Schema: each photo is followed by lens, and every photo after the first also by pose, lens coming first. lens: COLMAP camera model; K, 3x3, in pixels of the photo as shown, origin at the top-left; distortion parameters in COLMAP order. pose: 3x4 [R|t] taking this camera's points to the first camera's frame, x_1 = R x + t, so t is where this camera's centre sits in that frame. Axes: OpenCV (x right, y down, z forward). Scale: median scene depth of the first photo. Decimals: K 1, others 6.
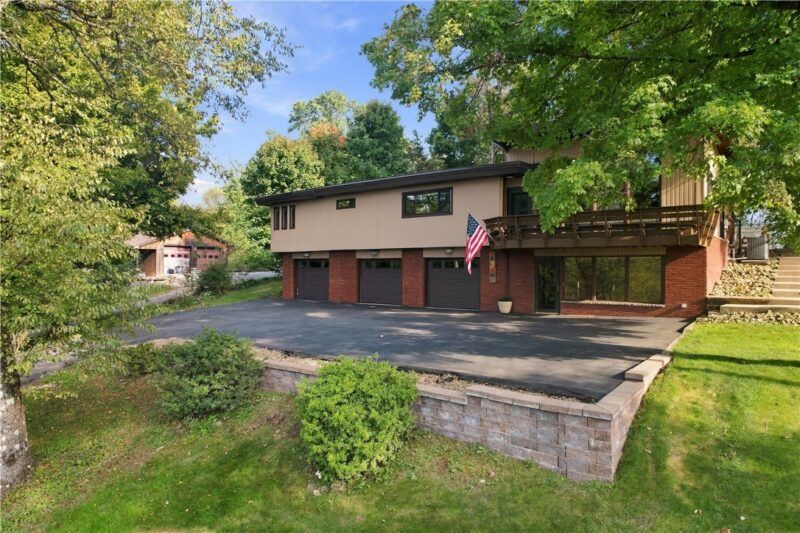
lens RADIAL K [[529.4, 0, 399.0], [0, 529.4, 268.2], [0, 0, 1]] dist [-0.041229, 0.005297]
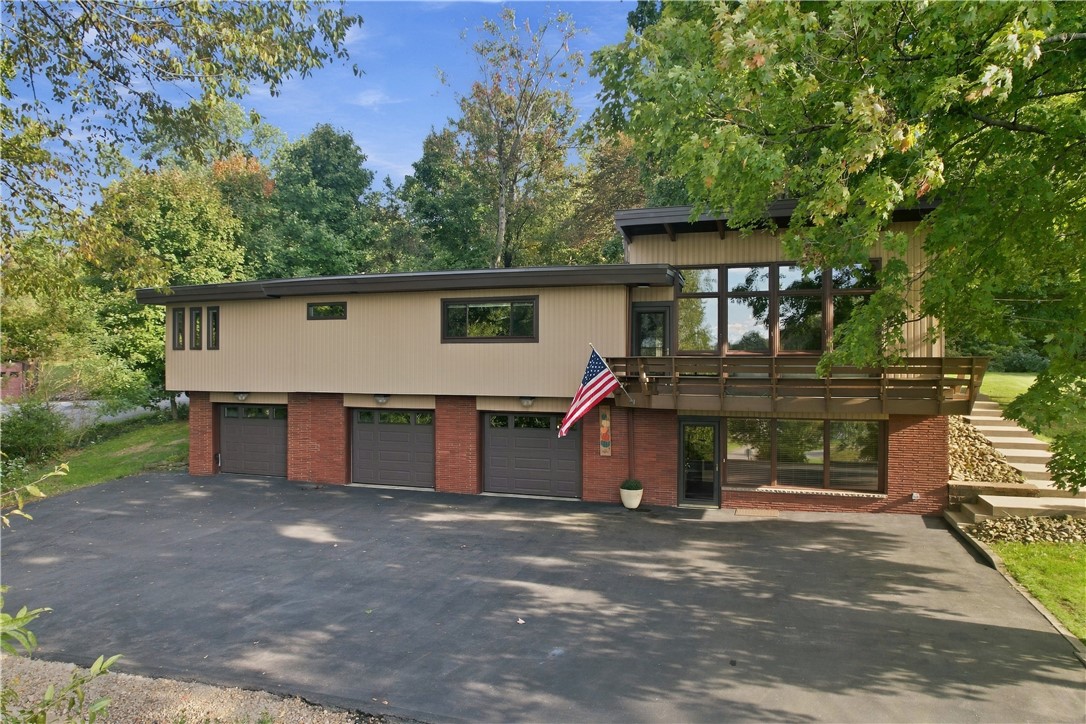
lens RADIAL K [[718.7, 0, 545.2], [0, 718.7, 359.5], [0, 0, 1]] dist [-0.041229, 0.005297]
pose [[0.941584, -0.000226, 0.336779, -0.136446], [0.000675, 0.999999, -0.001214, -0.067807], [-0.336778, 0.001370, 0.941583, 0.201136]]
